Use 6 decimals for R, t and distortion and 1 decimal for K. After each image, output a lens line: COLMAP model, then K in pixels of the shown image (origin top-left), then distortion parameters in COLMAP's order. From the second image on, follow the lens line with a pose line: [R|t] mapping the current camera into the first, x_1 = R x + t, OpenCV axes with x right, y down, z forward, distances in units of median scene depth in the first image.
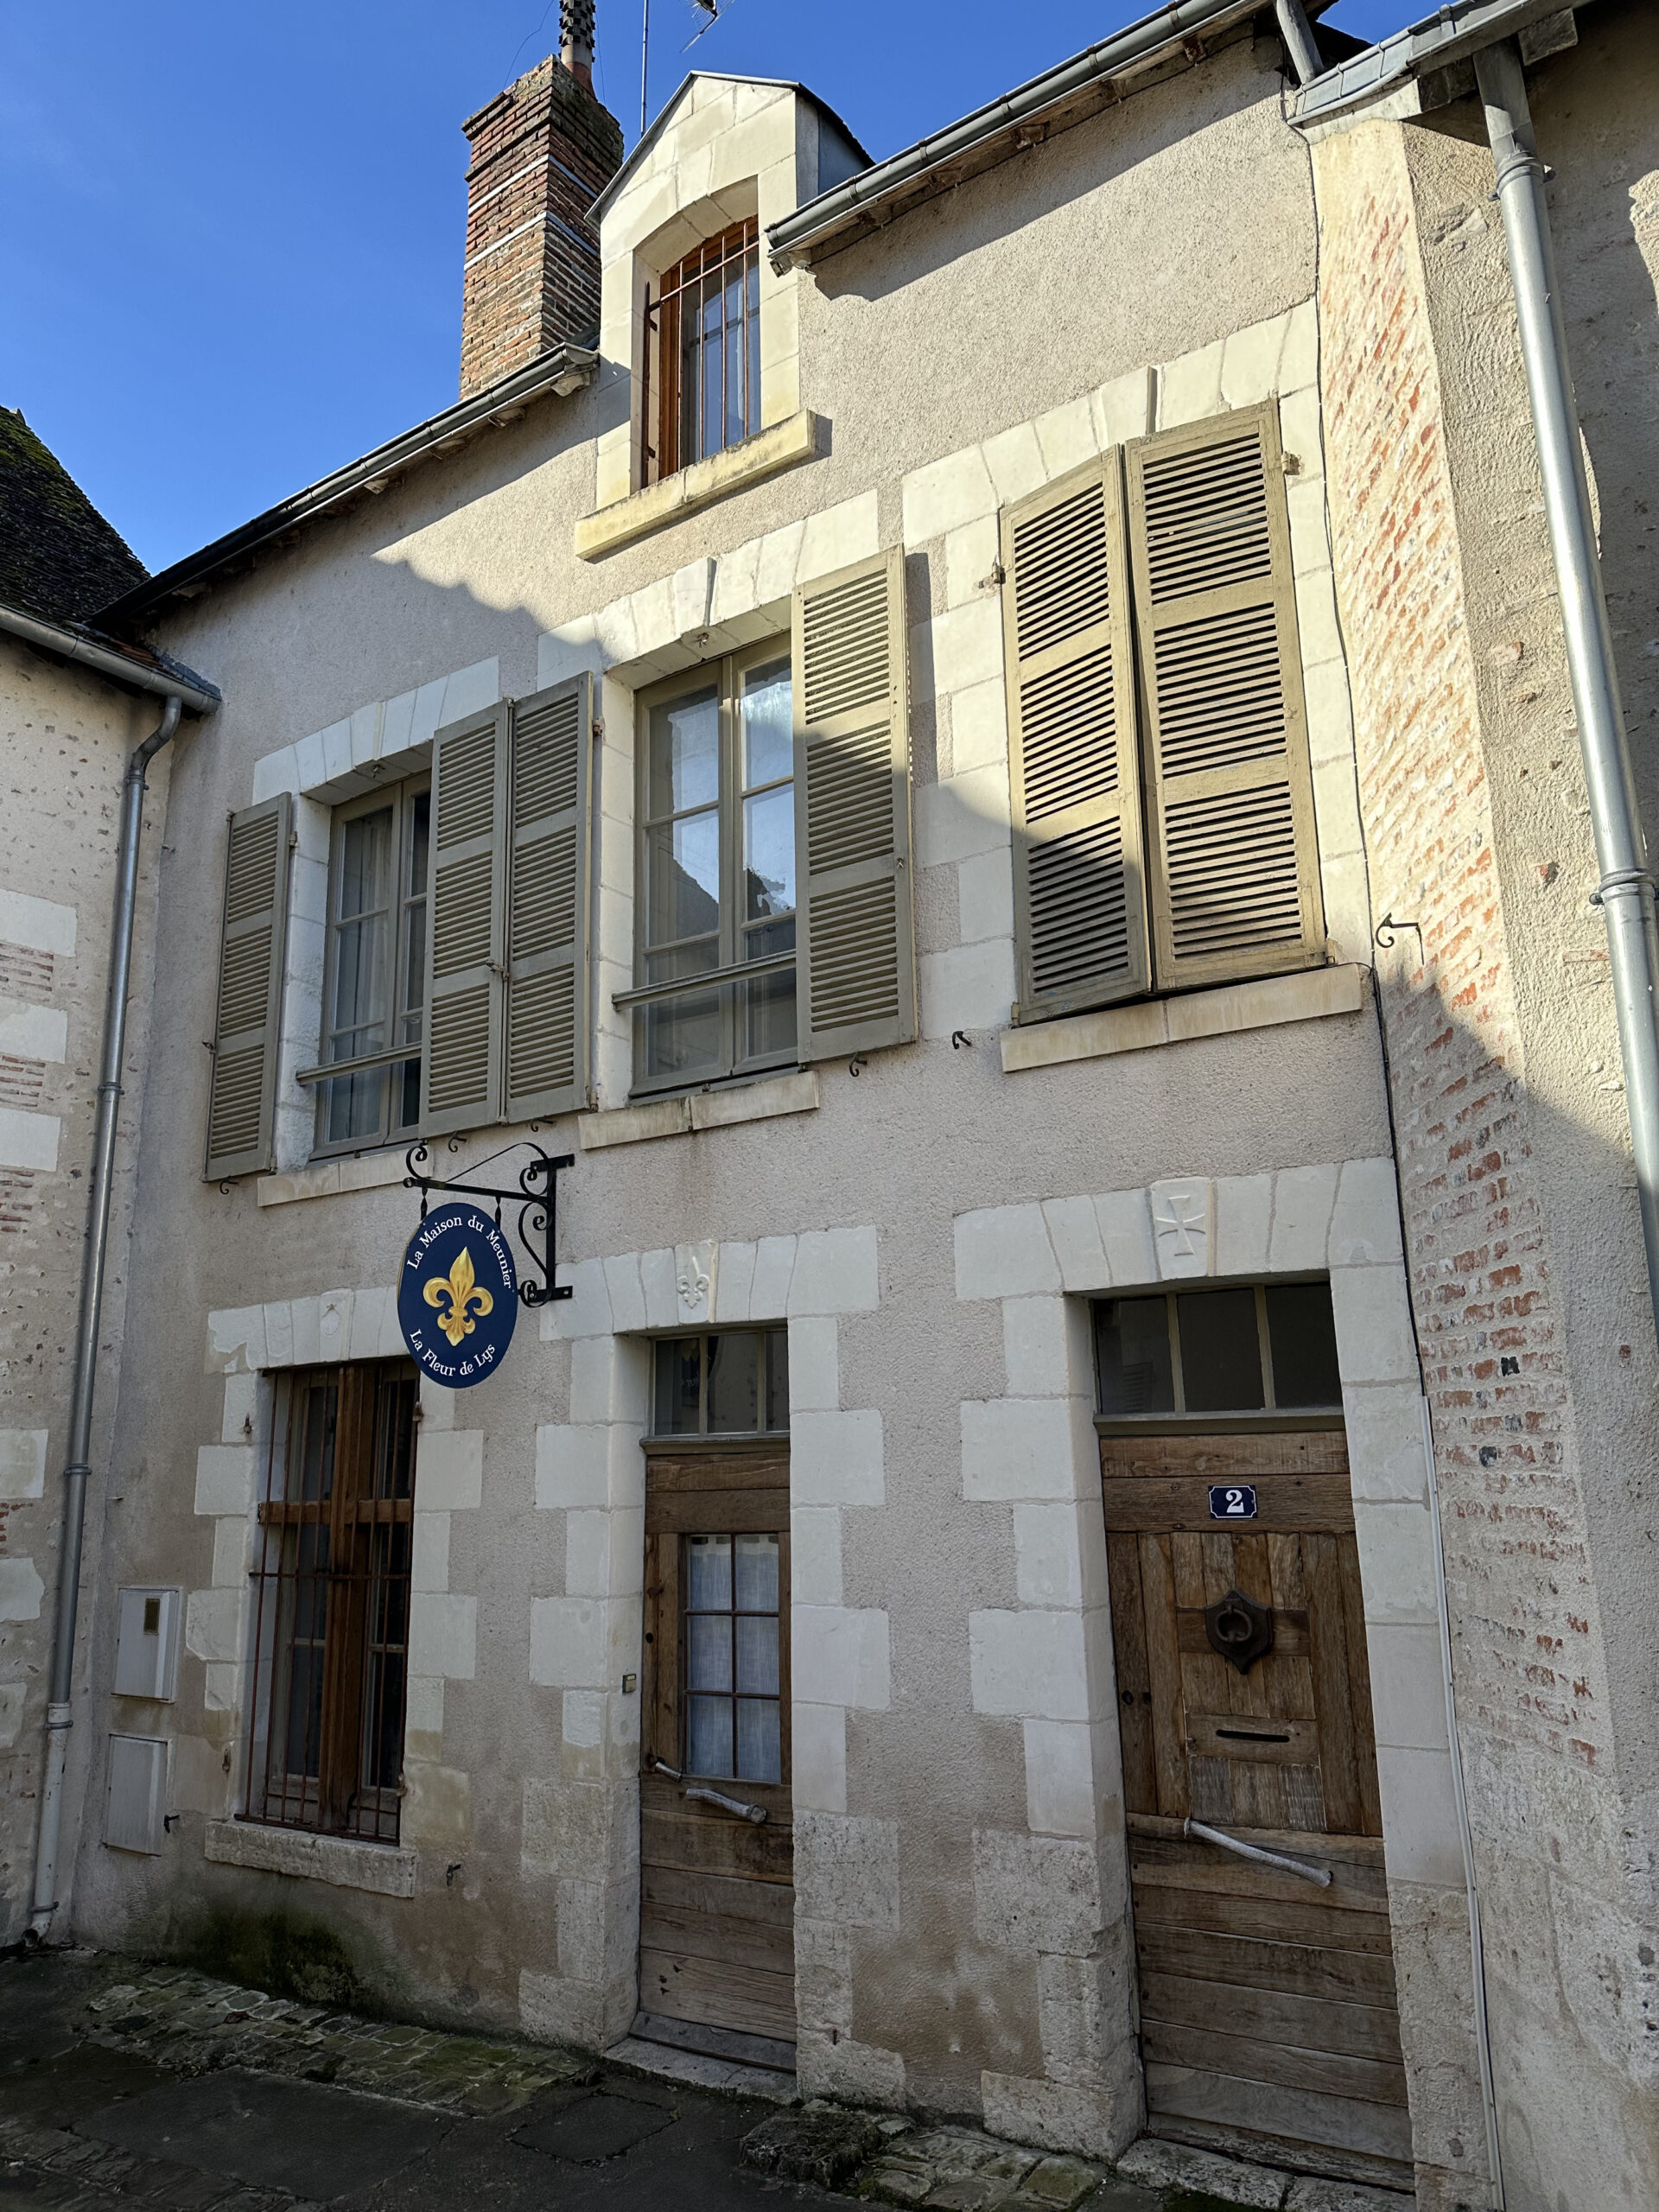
lens RADIAL K [[1571.1, 0, 876.9], [0, 1571.1, 1115.7], [0, 0, 1]] dist [0.097058, -0.126486]
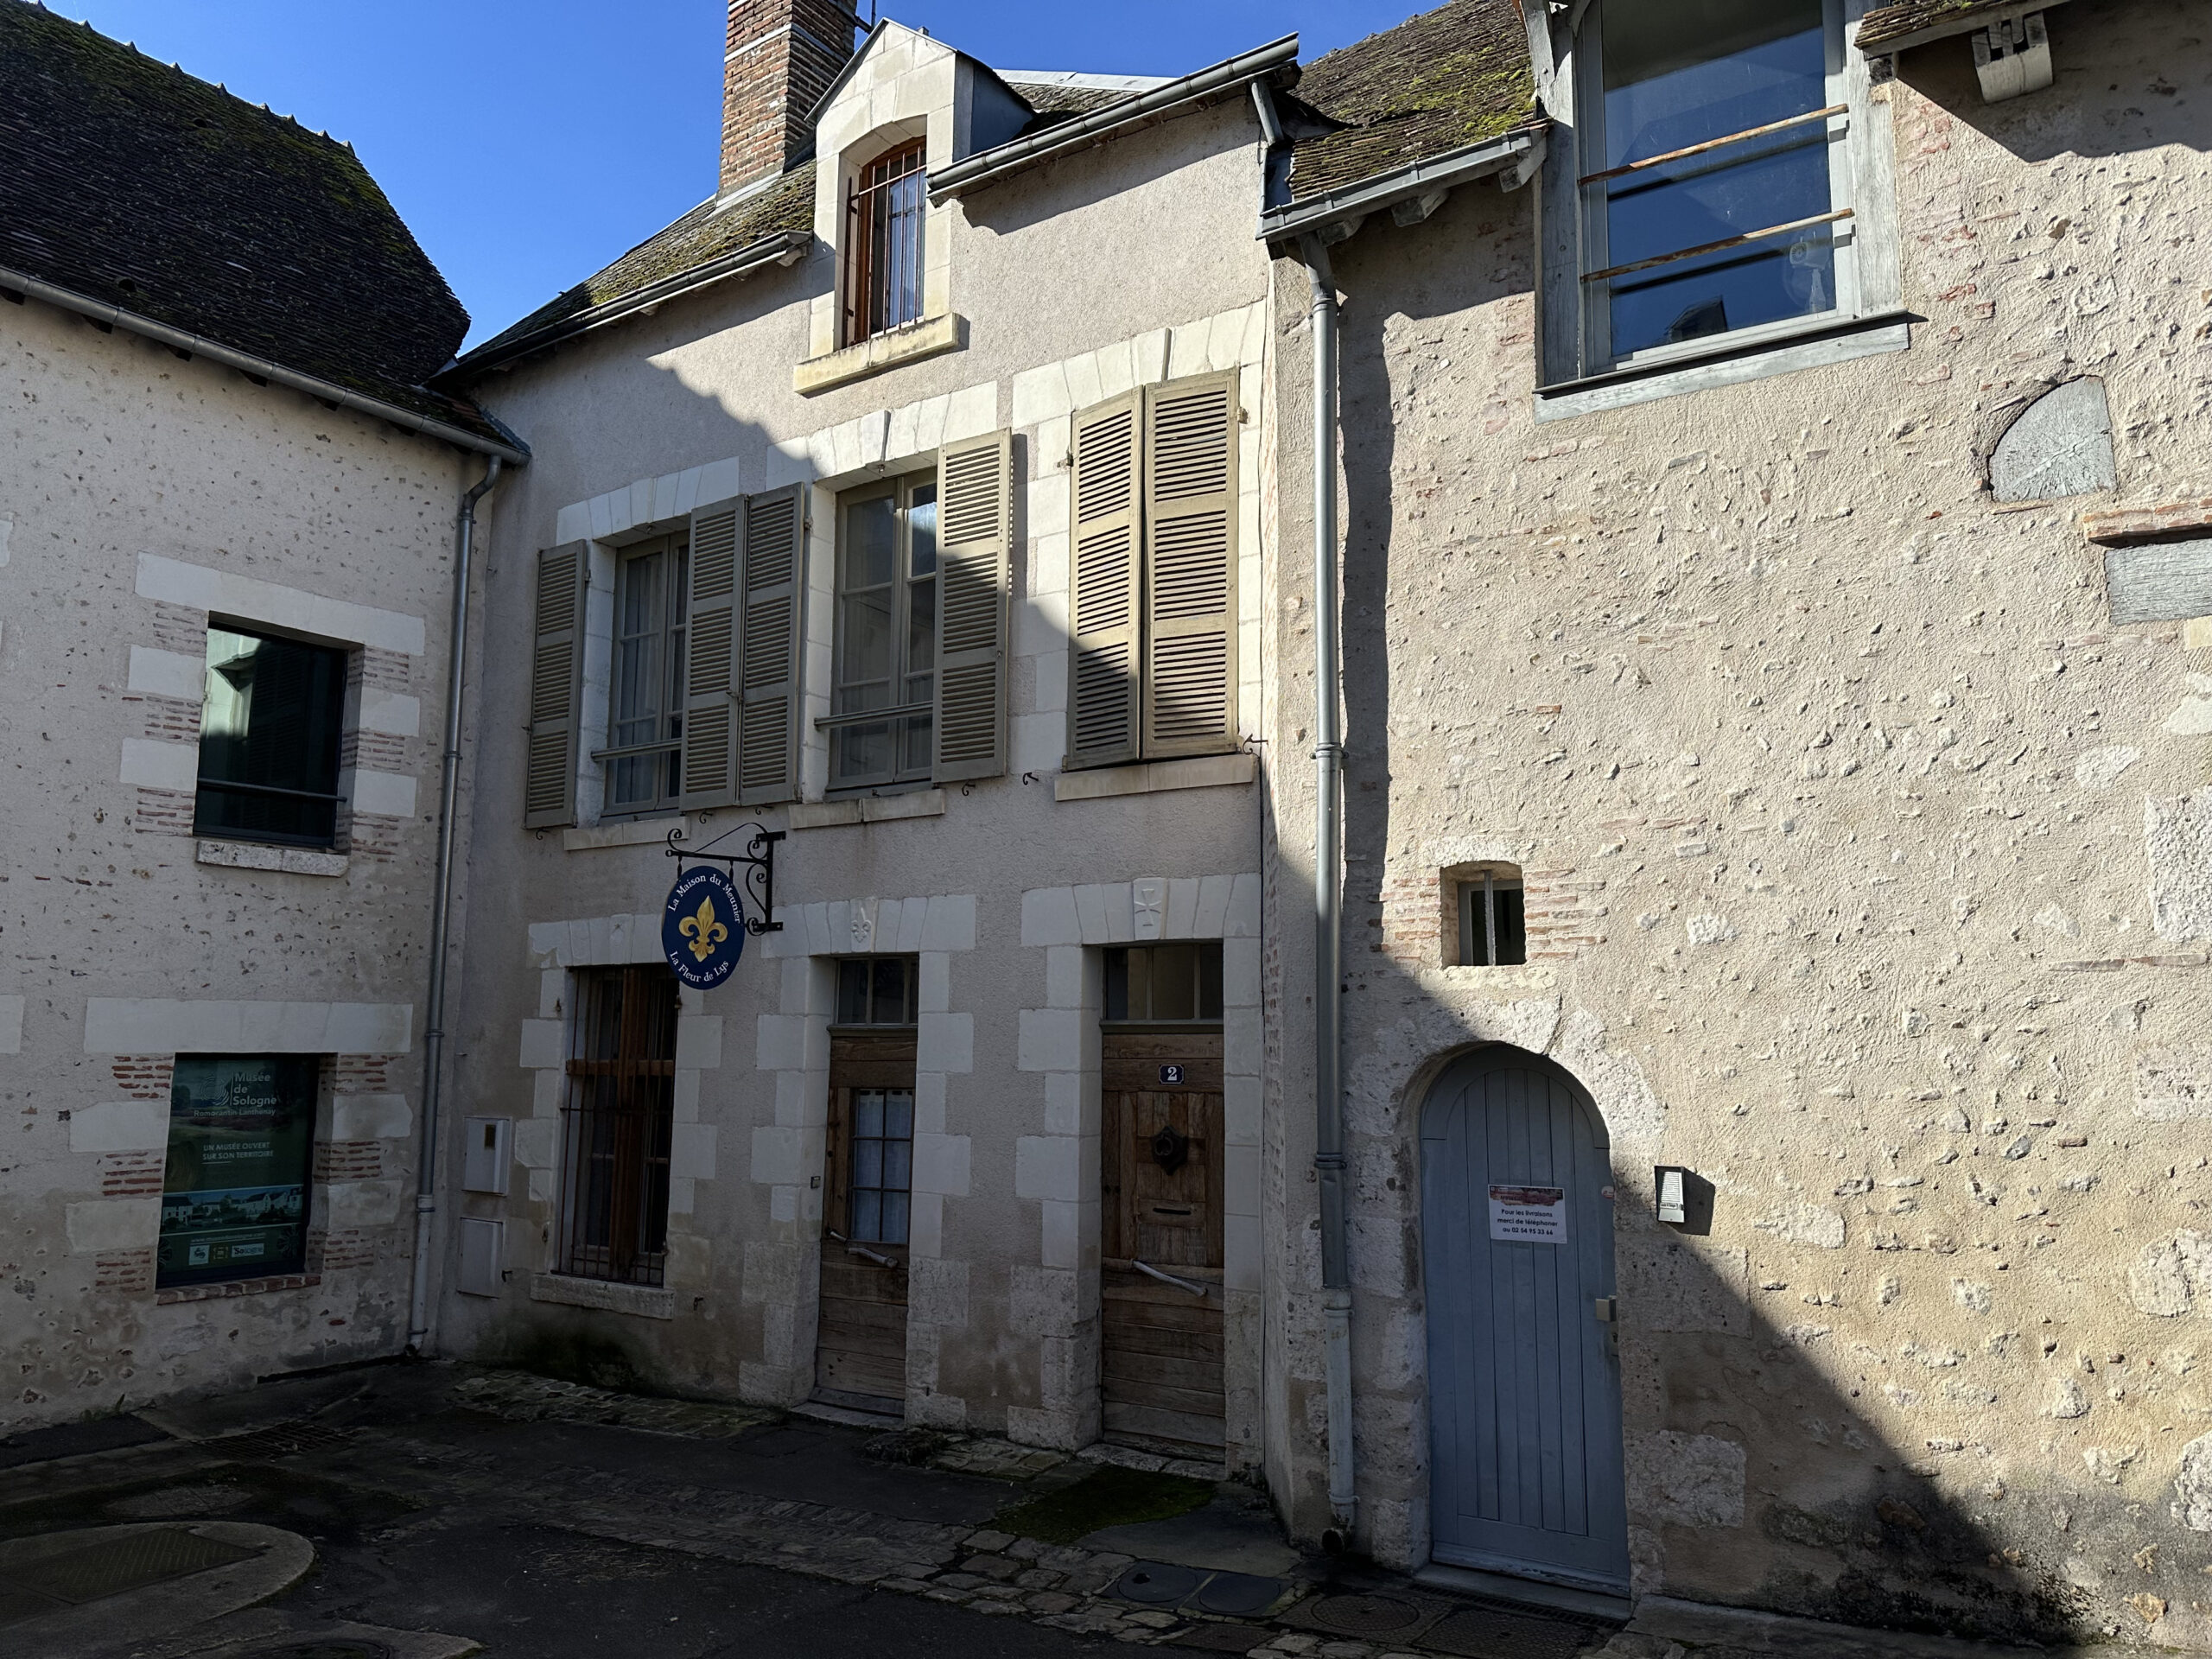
lens RADIAL K [[1585.6, 0, 1177.6], [0, 1585.6, 828.4], [0, 0, 1]] dist [0.195517, -0.362670]
pose [[0.999605, 0.027935, 0.002911, 0.175961], [-0.028084, 0.995678, 0.088524, -0.127269], [-0.000426, -0.088571, 0.996070, -0.504567]]
